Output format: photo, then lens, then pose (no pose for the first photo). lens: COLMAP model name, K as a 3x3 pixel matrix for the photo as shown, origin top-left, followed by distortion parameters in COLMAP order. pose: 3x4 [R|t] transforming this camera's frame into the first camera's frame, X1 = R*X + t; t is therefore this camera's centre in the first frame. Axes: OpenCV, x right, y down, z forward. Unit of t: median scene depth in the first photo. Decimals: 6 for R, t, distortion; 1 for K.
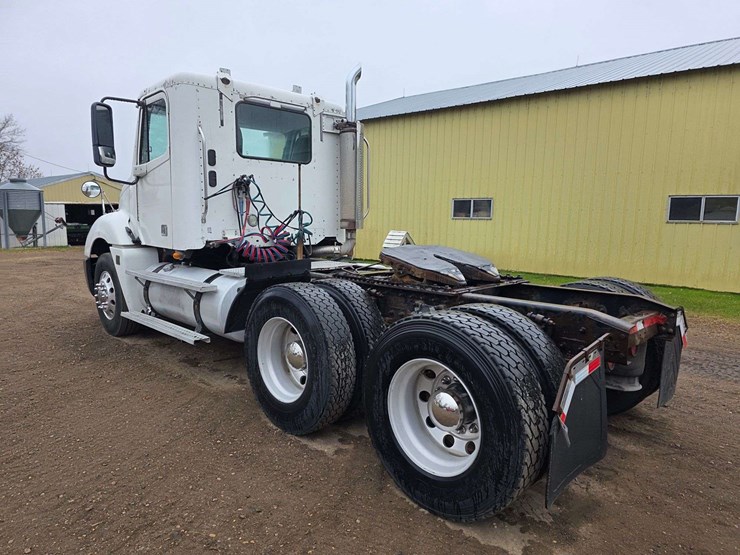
lens RADIAL K [[496.9, 0, 376.2], [0, 496.9, 275.9], [0, 0, 1]] dist [0.074485, -0.074095]
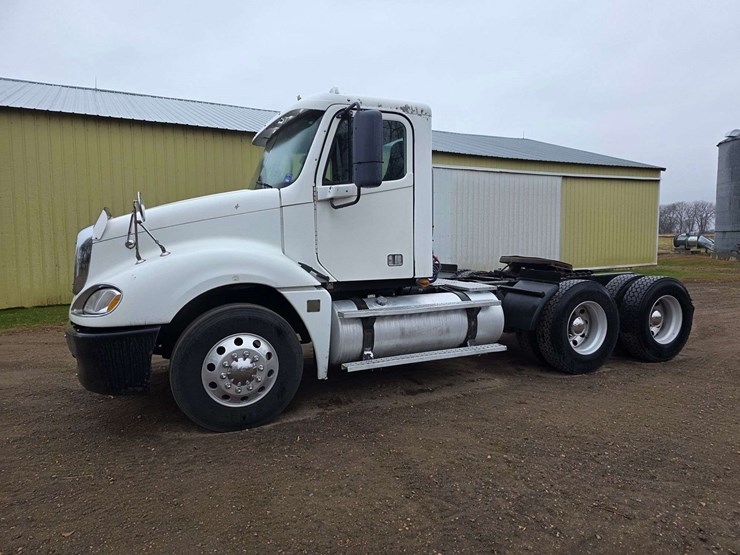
lens RADIAL K [[496.9, 0, 376.2], [0, 496.9, 275.9], [0, 0, 1]] dist [0.074485, -0.074095]
pose [[0.336262, -0.088808, 0.937572, -1.317466], [0.131804, 0.990184, 0.046520, -0.110567], [-0.932500, 0.107932, 0.344667, 0.732278]]
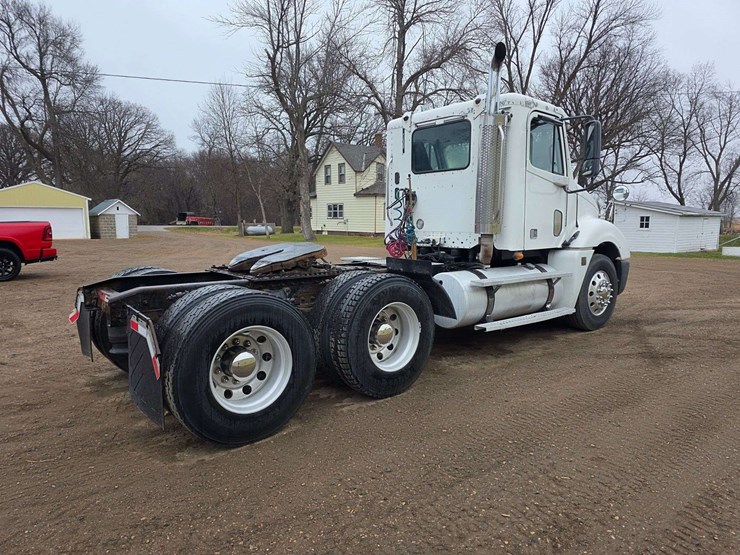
lens RADIAL K [[489.6, 0, 371.3], [0, 489.6, 278.7], [0, 0, 1]] dist [0.077015, -0.070375]
pose [[-0.092595, 0.110325, -0.989573, 1.021186], [-0.125559, 0.984616, 0.121520, -0.115276], [0.987756, 0.135502, -0.077318, 1.044665]]
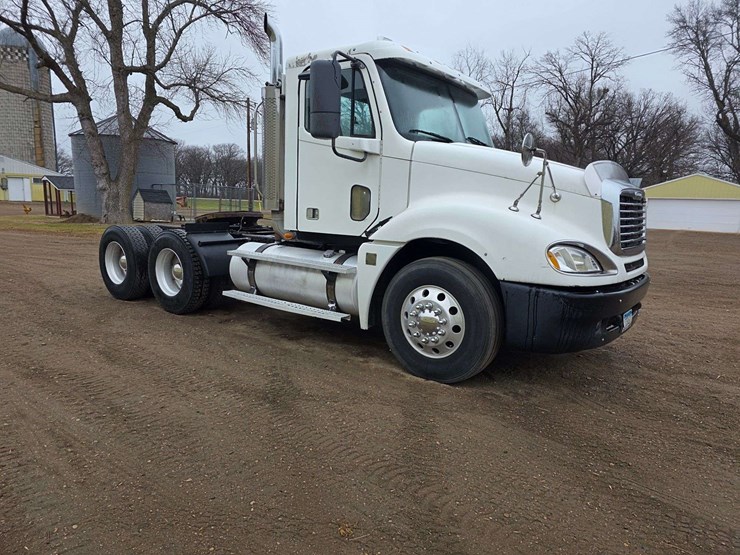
lens RADIAL K [[487.1, 0, 374.0], [0, 487.1, 280.5], [0, 0, 1]] dist [0.074253, -0.066481]
pose [[-0.990405, -0.017770, -0.137048, -0.124973], [-0.055898, 0.958465, 0.279679, -0.272481], [0.126386, 0.284656, -0.950262, 2.259636]]
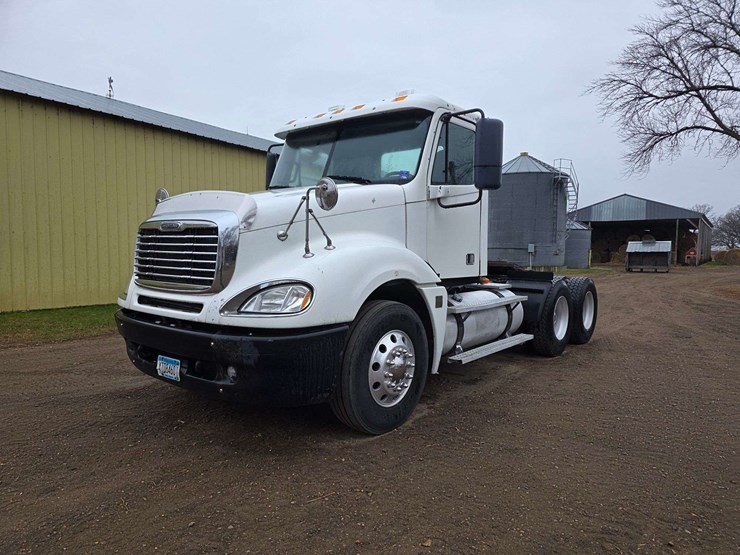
lens RADIAL K [[495.8, 0, 378.7], [0, 495.8, 285.5], [0, 0, 1]] dist [0.076859, -0.078695]
pose [[-0.120052, -0.083769, 0.989227, -1.404241], [0.111498, 0.988992, 0.097281, -0.157903], [-0.986487, 0.121976, -0.109390, 1.316456]]
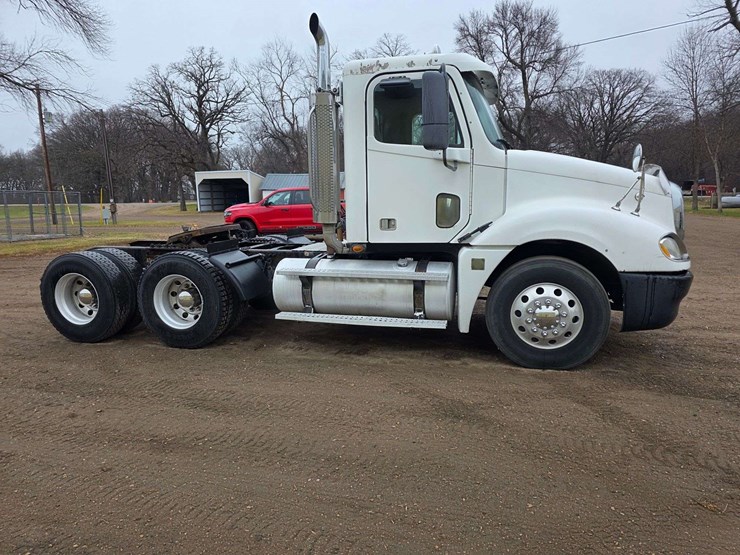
lens RADIAL K [[486.5, 0, 370.7], [0, 486.5, 279.6], [0, 0, 1]] dist [0.073201, -0.069694]
pose [[-0.871318, 0.091369, -0.482138, 0.352063], [-0.050208, 0.960758, 0.272807, -0.275304], [0.488144, 0.261909, -0.832538, 2.093436]]
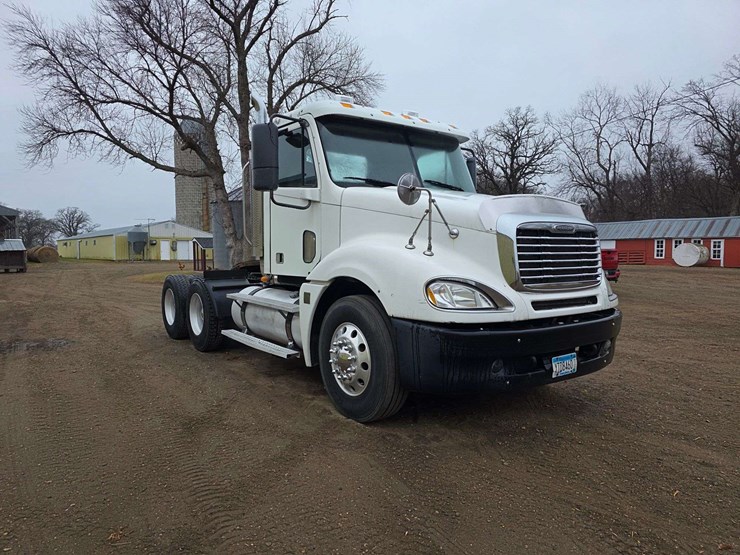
lens RADIAL K [[489.6, 0, 371.3], [0, 489.6, 278.7], [0, 0, 1]] dist [0.077015, -0.070375]
pose [[-0.989510, -0.015179, 0.143665, -0.474704], [0.011441, 0.983107, 0.182672, -0.269694], [-0.144010, 0.182400, -0.972621, 2.295286]]
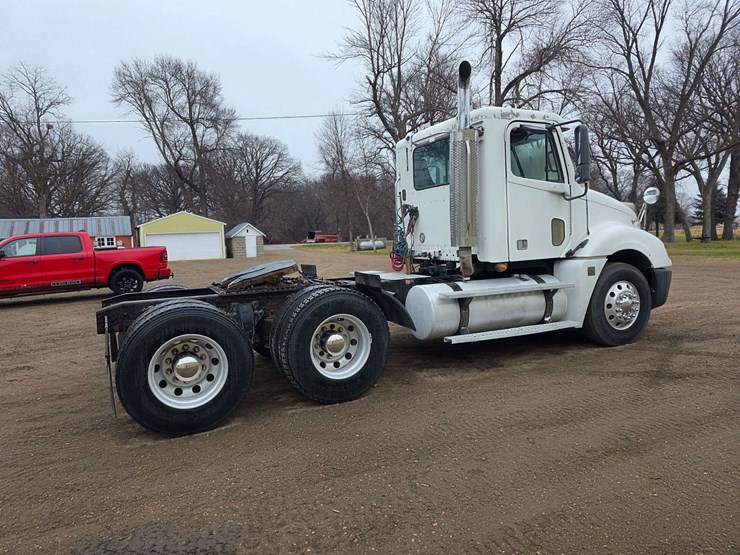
lens RADIAL K [[488.8, 0, 360.7], [0, 488.8, 269.2], [0, 0, 1]] dist [0.067078, -0.062332]
pose [[-0.356273, 0.071792, -0.931620, 1.014779], [-0.077429, 0.991346, 0.106006, -0.159355], [0.931168, 0.109902, -0.347631, 1.360394]]
